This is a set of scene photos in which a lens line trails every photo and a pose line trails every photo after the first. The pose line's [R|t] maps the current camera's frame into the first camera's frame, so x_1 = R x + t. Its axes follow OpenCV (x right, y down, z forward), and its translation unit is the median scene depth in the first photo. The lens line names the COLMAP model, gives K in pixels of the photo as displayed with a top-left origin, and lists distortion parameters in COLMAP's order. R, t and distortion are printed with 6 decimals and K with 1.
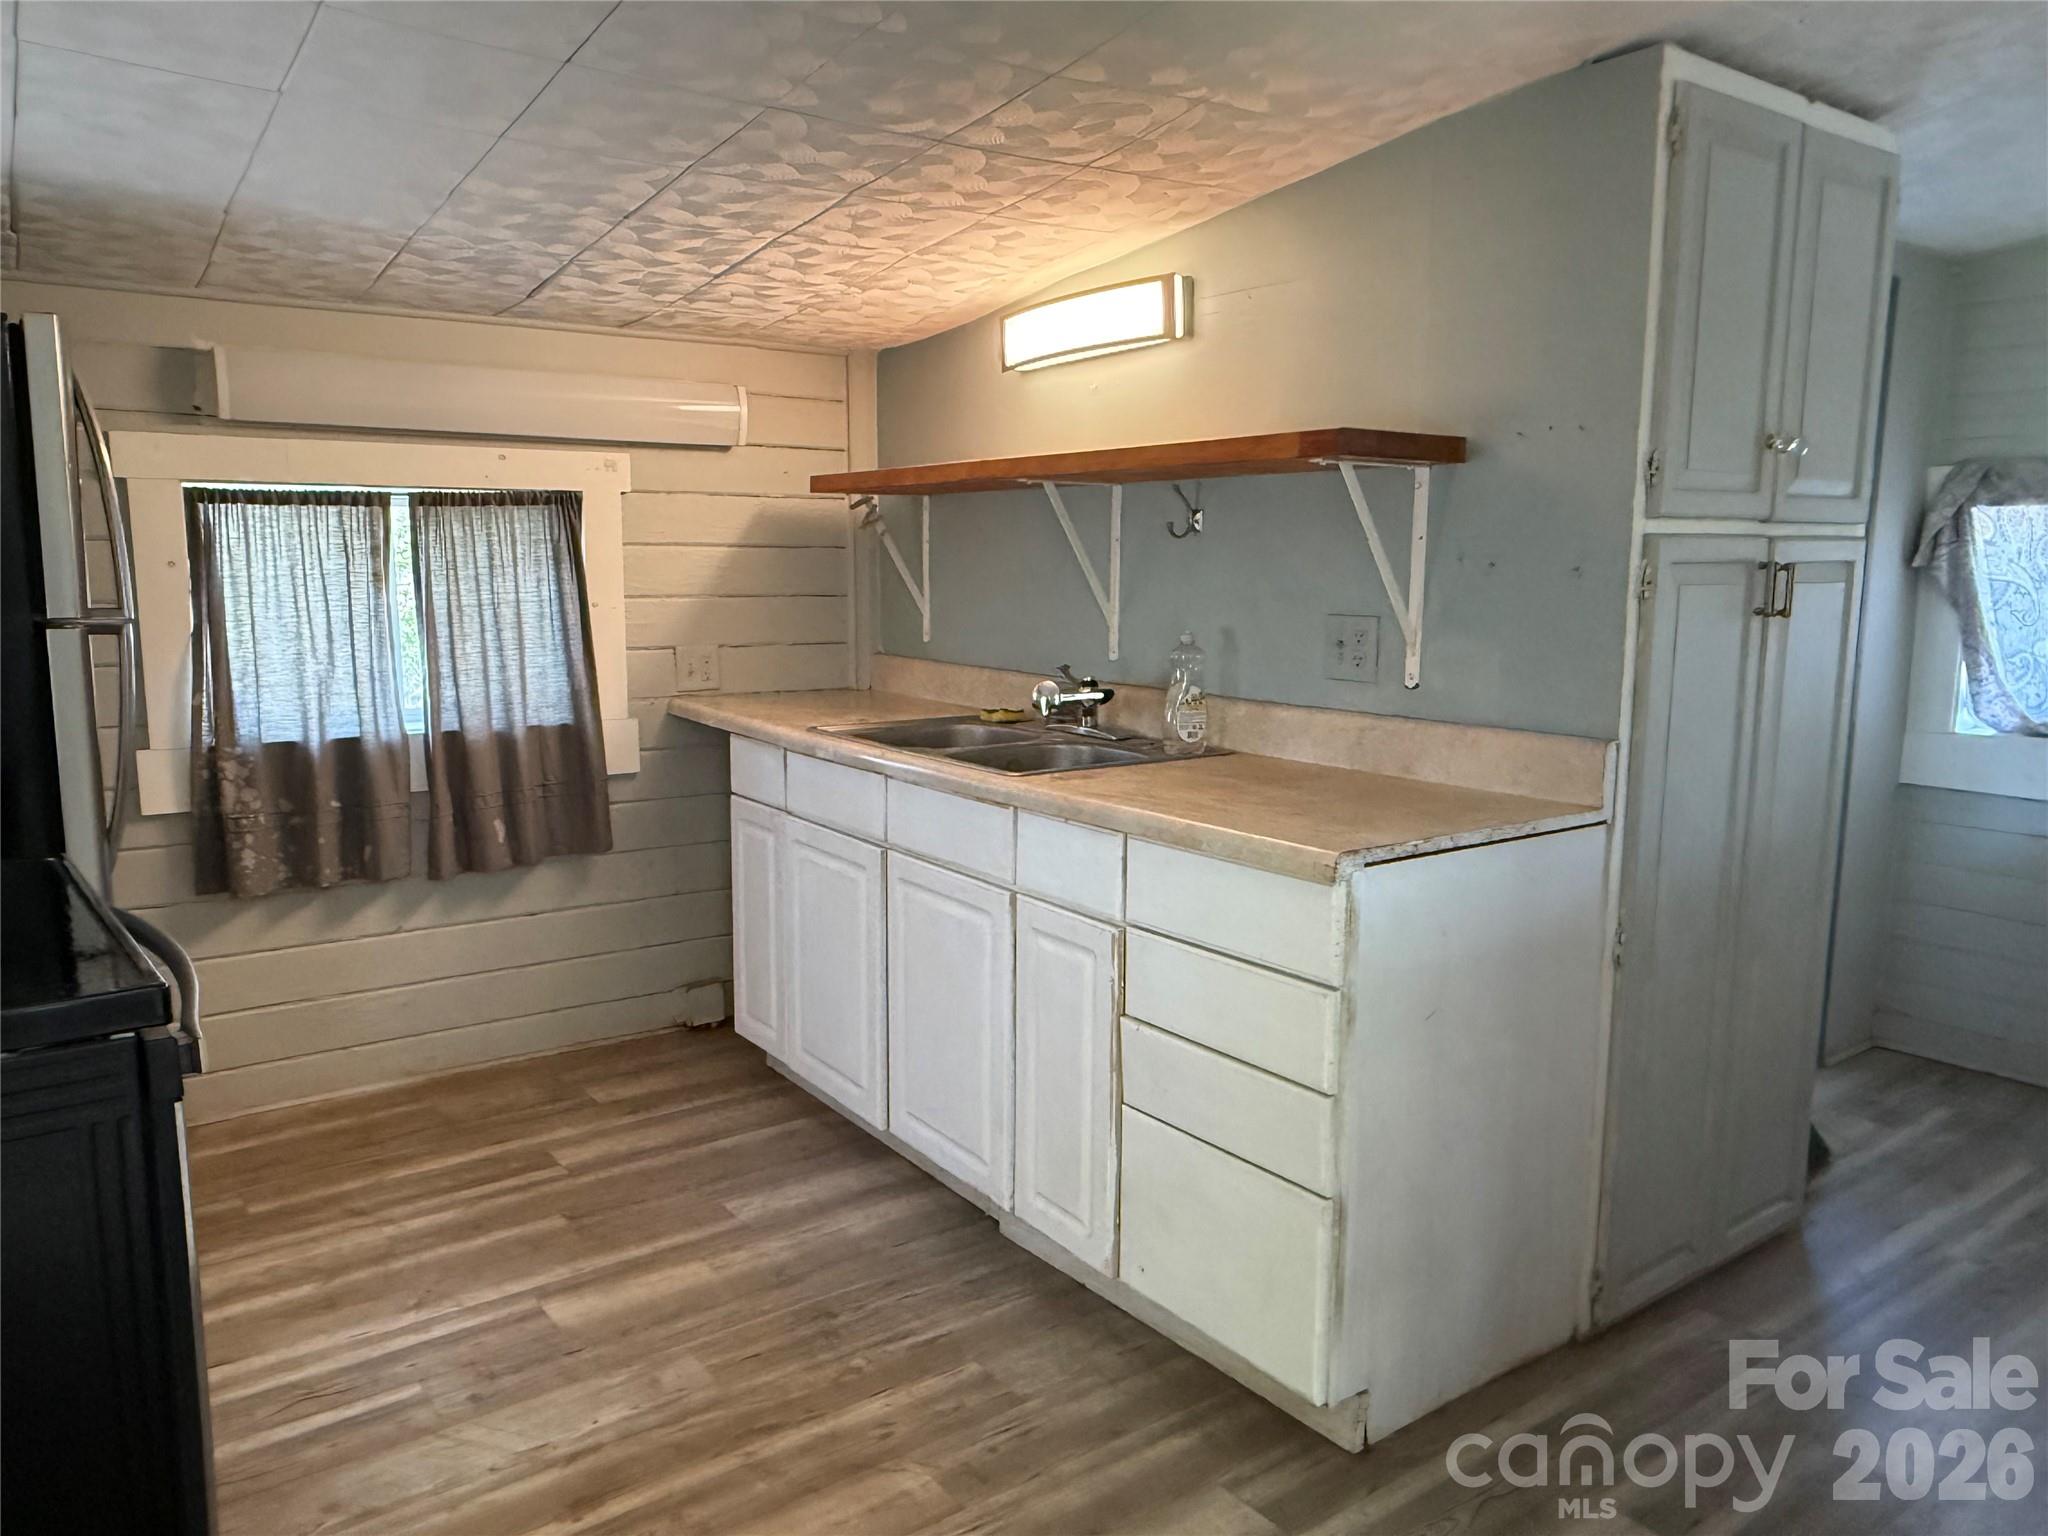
lens RADIAL K [[1441.1, 0, 1023.0], [0, 1441.1, 767.9], [0, 0, 1]] dist [0.006807, 0.005936]
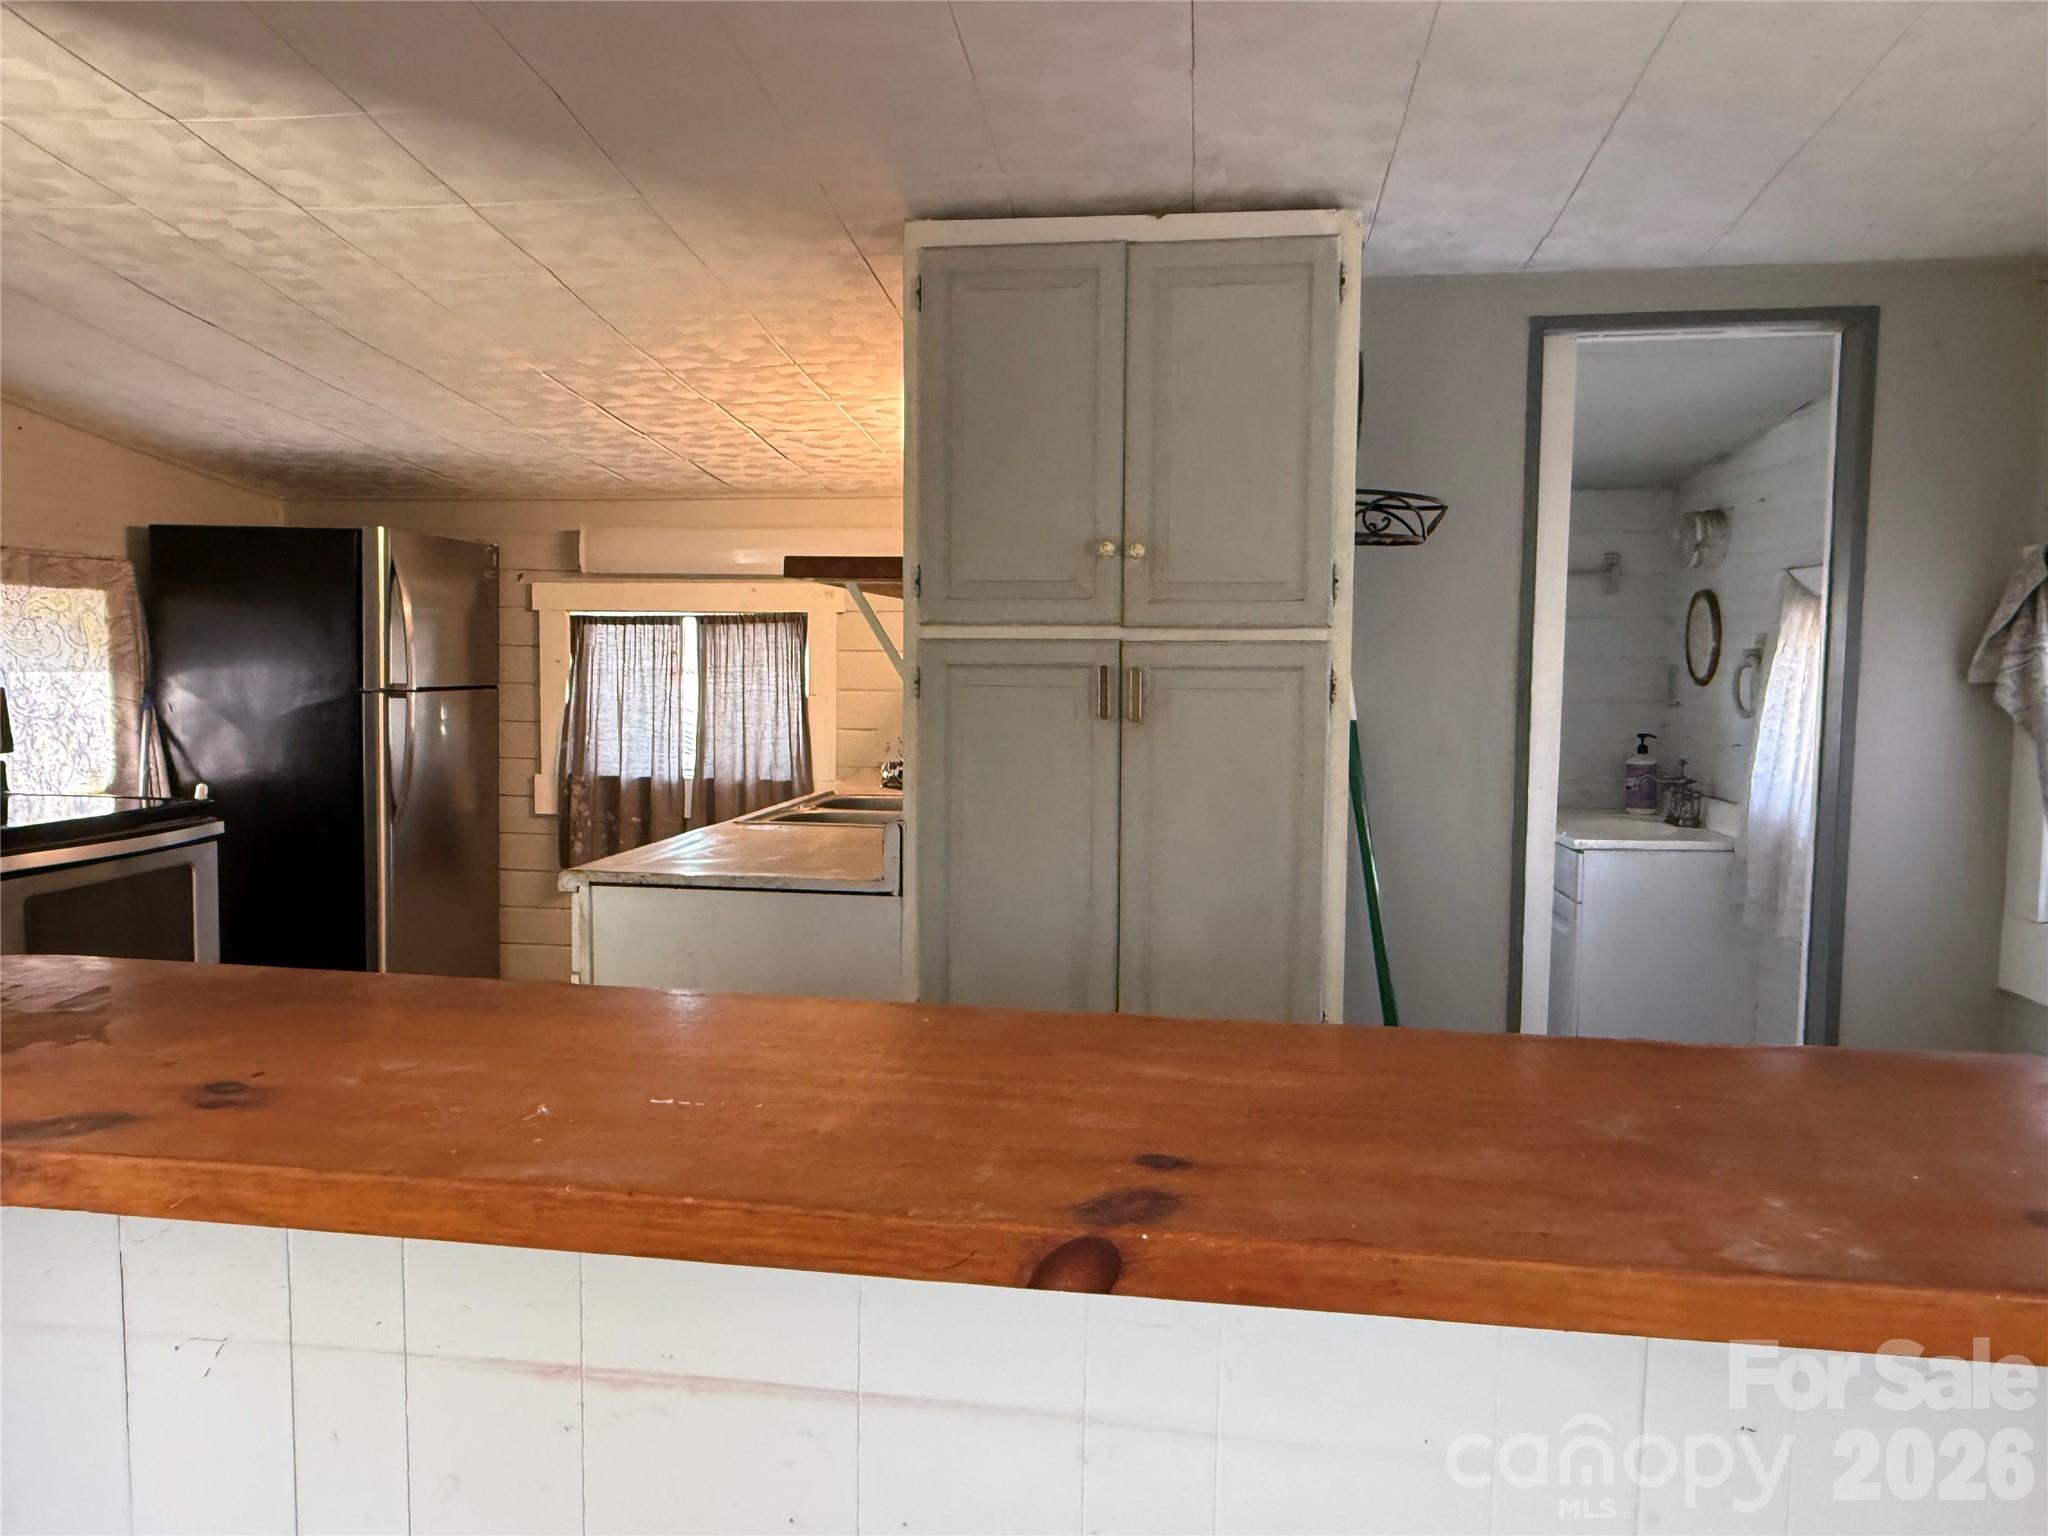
lens RADIAL K [[1441.1, 0, 1022.6], [0, 1441.1, 774.1], [0, 0, 1]] dist [0.006807, 0.005936]
pose [[0.723326, 0.059981, -0.687896, 0.886389], [-0.108774, 0.993680, -0.027733, -0.025506], [0.681885, 0.094885, 0.725279, 0.179017]]
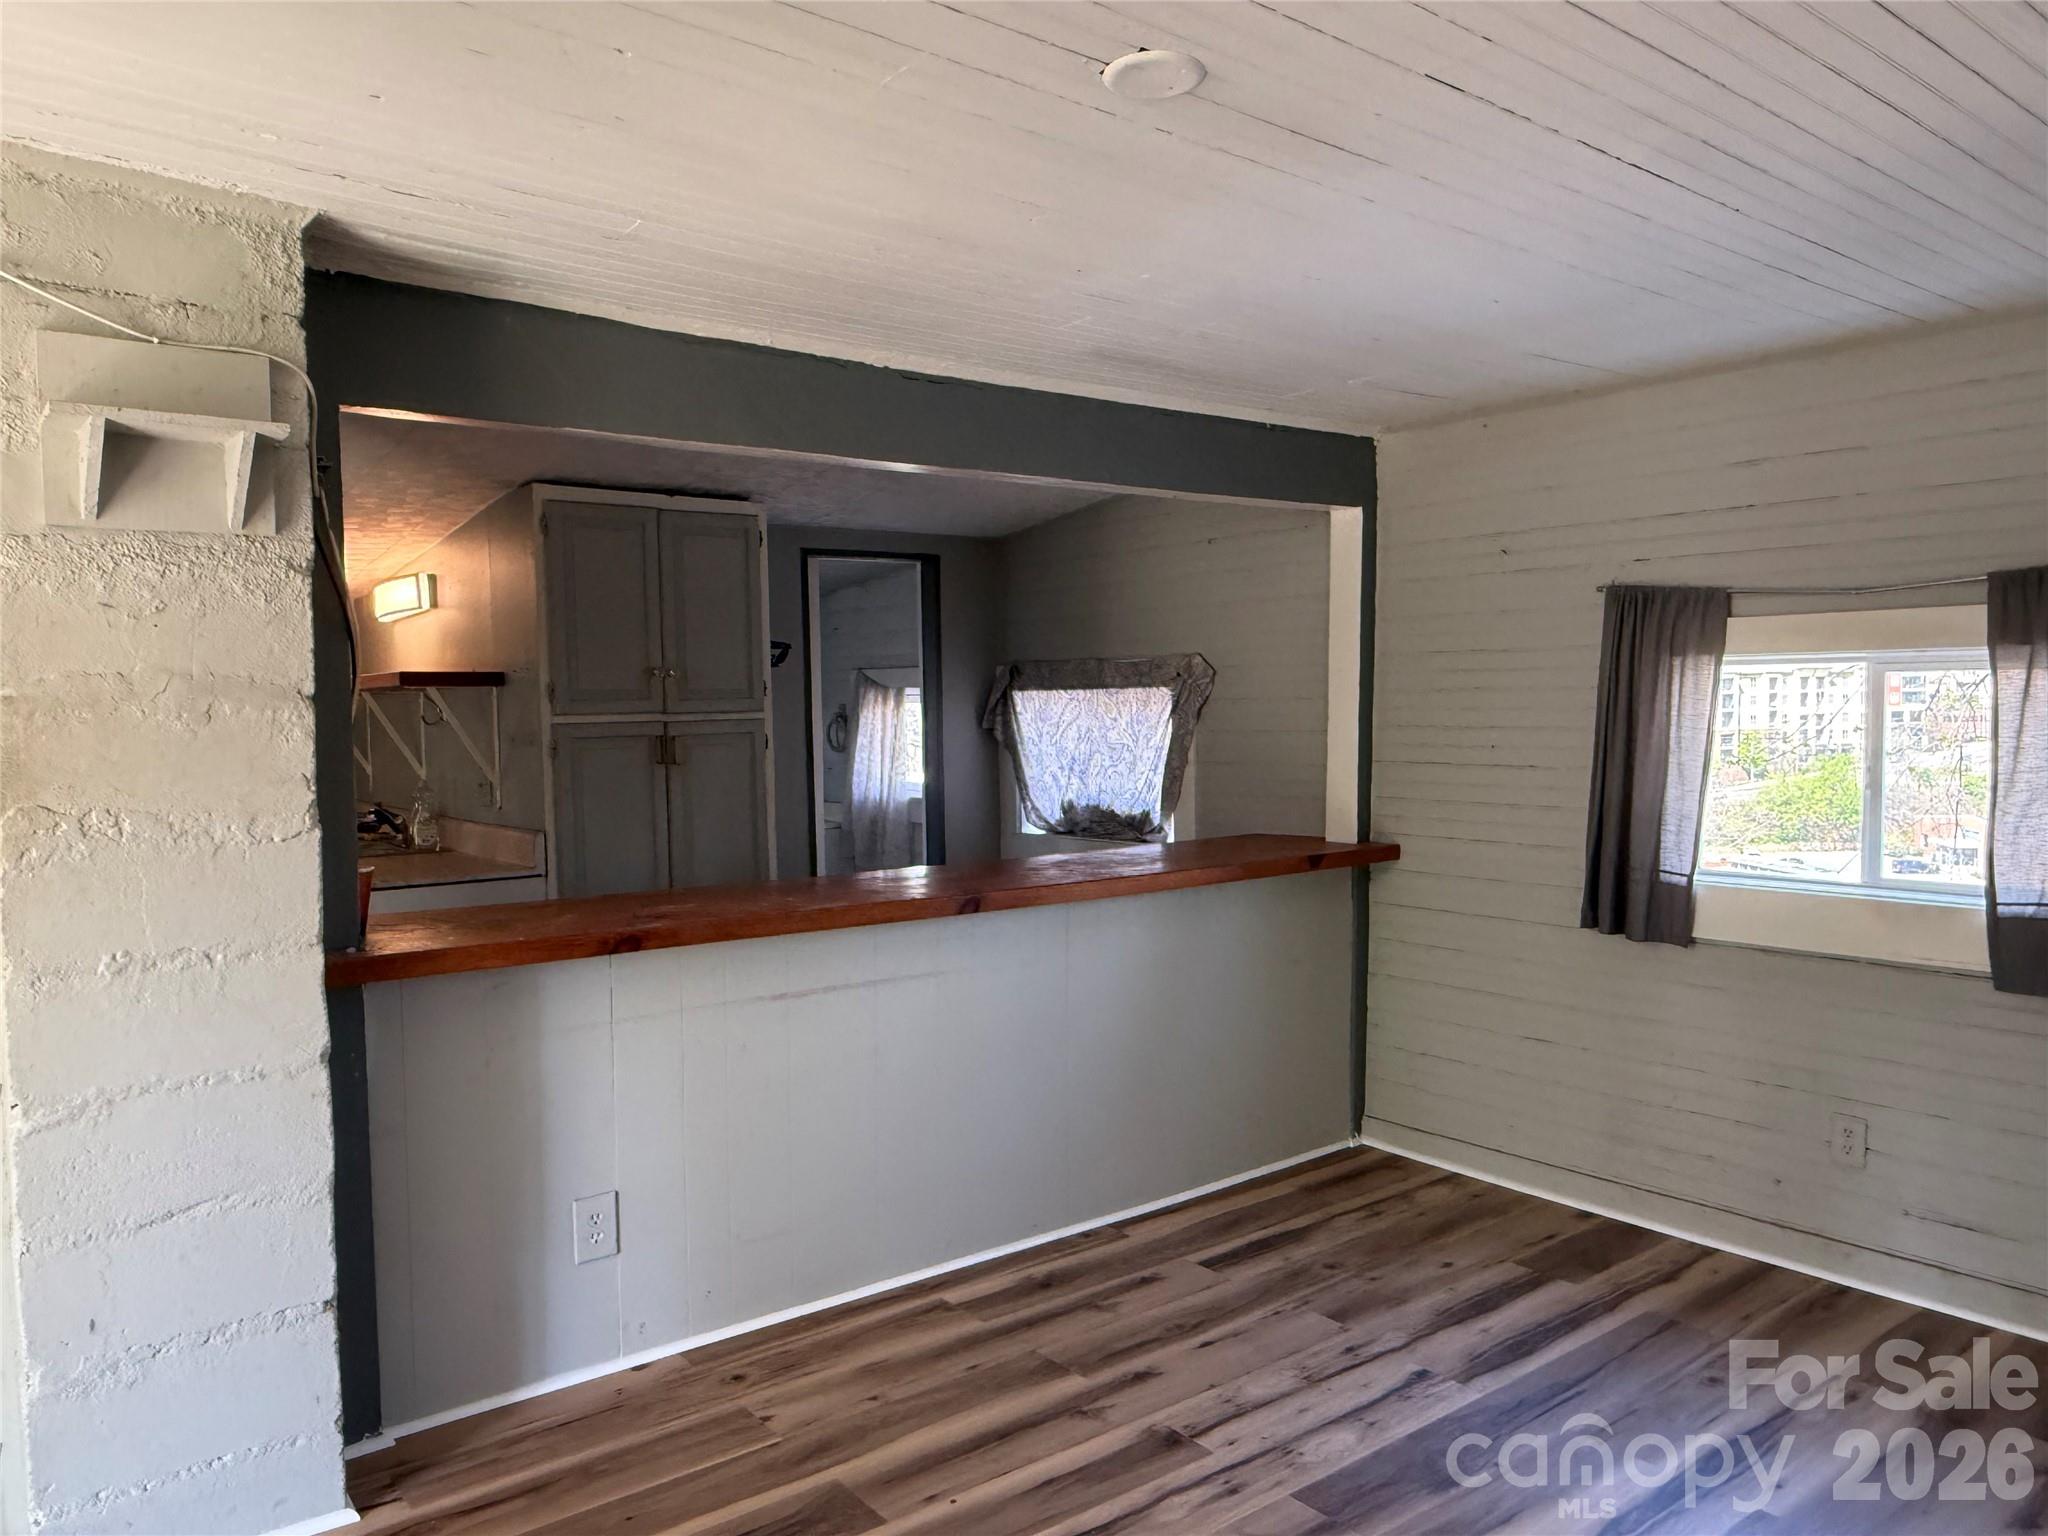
lens RADIAL K [[1441.1, 0, 1022.3], [0, 1441.1, 771.9], [0, 0, 1]] dist [0.006807, 0.005936]
pose [[0.999357, -0.022807, 0.027664, 0.702999], [0.025493, 0.994562, -0.100975, 0.077489], [-0.025211, 0.101616, 0.994504, -0.641669]]
